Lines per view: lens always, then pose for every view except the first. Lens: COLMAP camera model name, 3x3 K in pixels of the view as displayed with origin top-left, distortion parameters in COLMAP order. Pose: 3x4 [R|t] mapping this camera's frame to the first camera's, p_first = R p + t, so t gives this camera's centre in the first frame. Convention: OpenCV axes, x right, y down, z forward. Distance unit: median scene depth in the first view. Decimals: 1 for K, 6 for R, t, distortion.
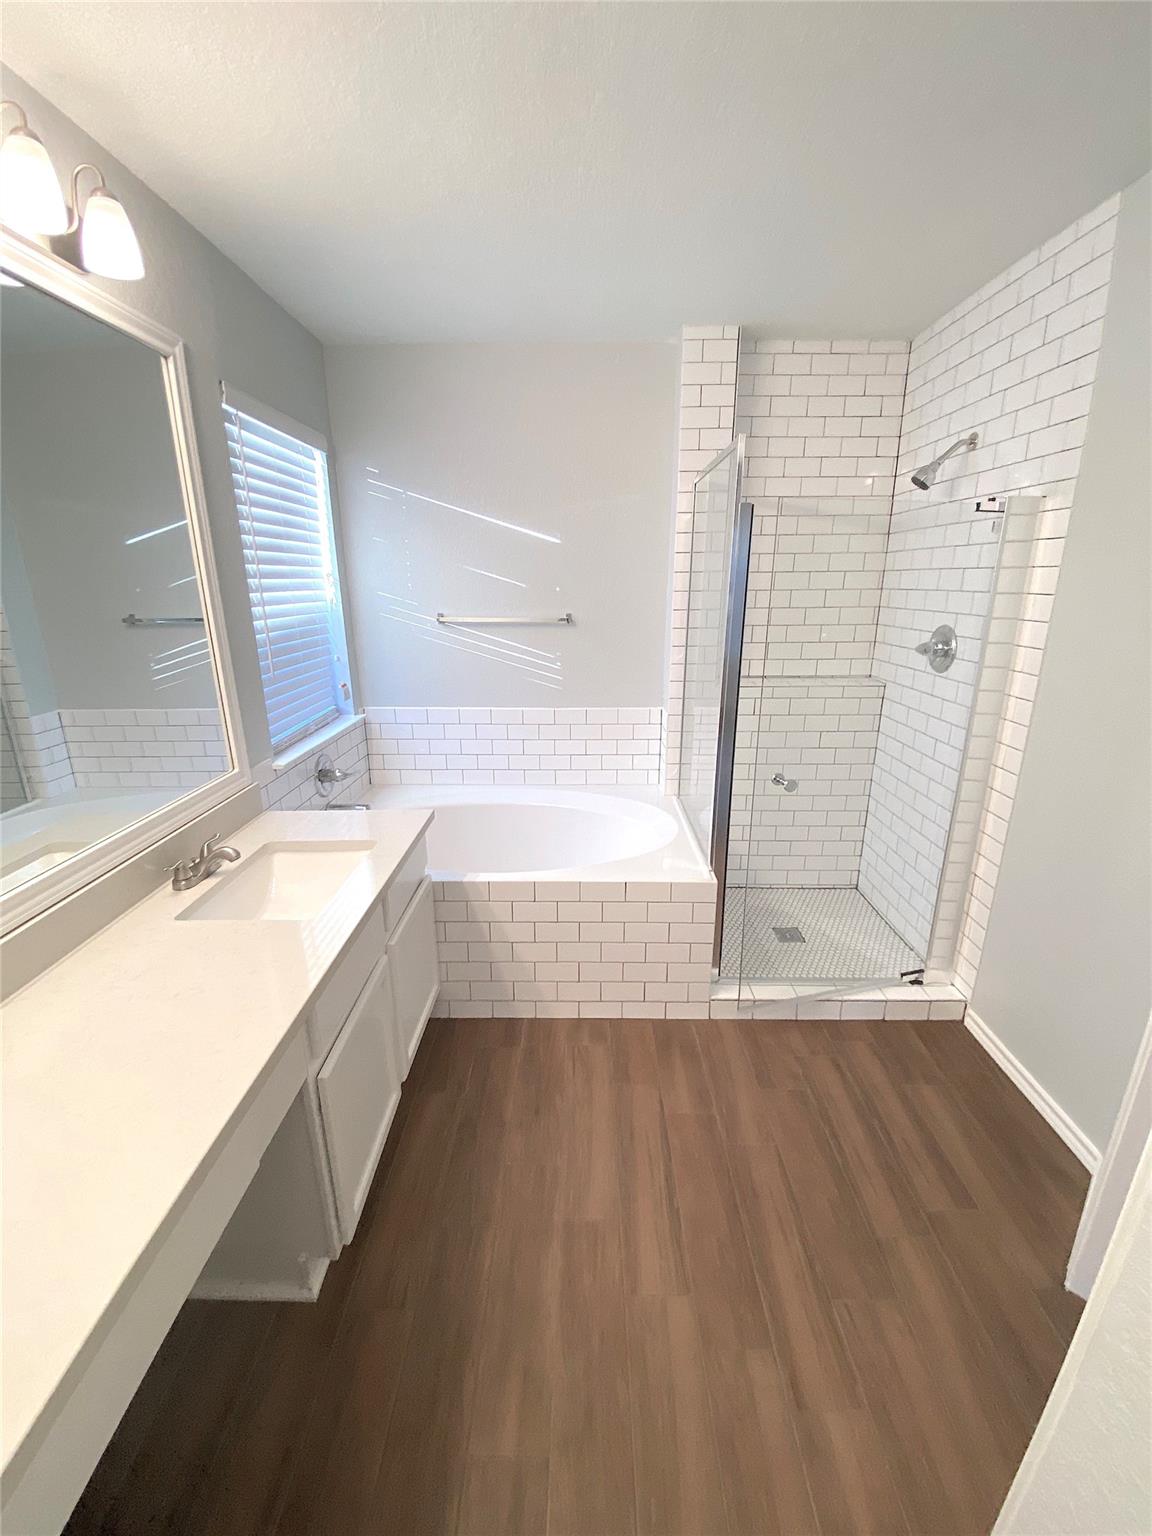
lens RADIAL K [[615.0, 0, 581.7], [0, 615.0, 763.5], [0, 0, 1]] dist [0.043979, -0.039420]
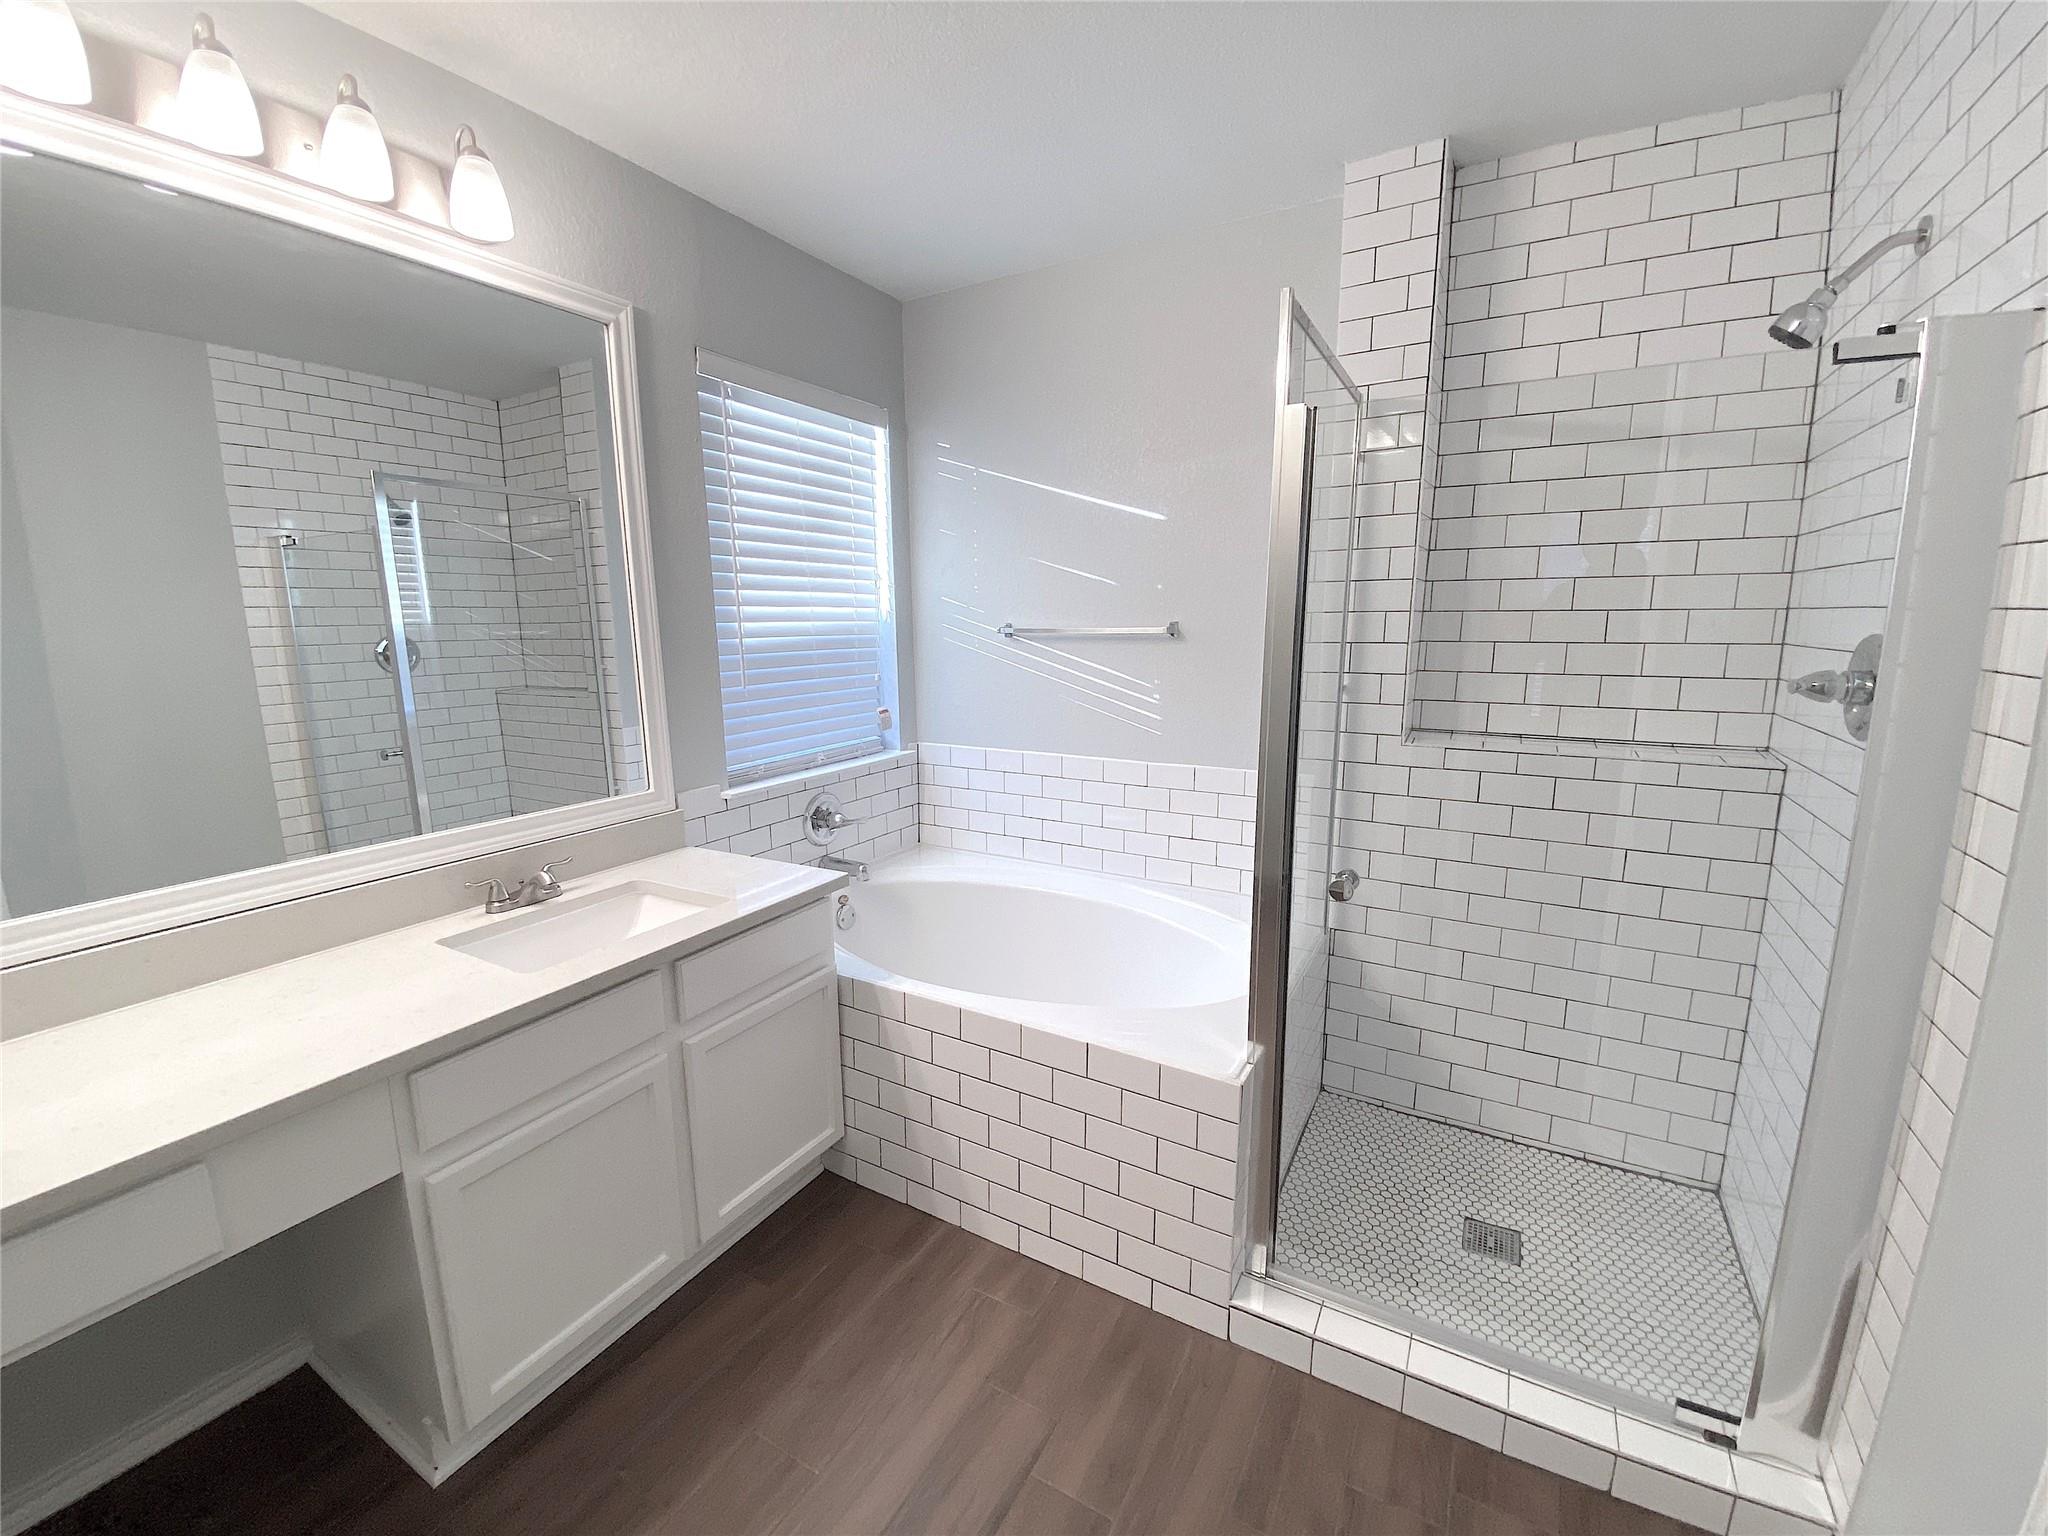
lens RADIAL K [[820.3, 0, 1029.0], [0, 820.3, 763.6], [0, 0, 1]] dist [0.023039, -0.021083]
pose [[0.873099, 0.081356, -0.480708, 0.334083], [-0.131872, 0.988634, -0.072198, -0.010159], [0.469370, 0.126428, 0.873904, 0.209949]]
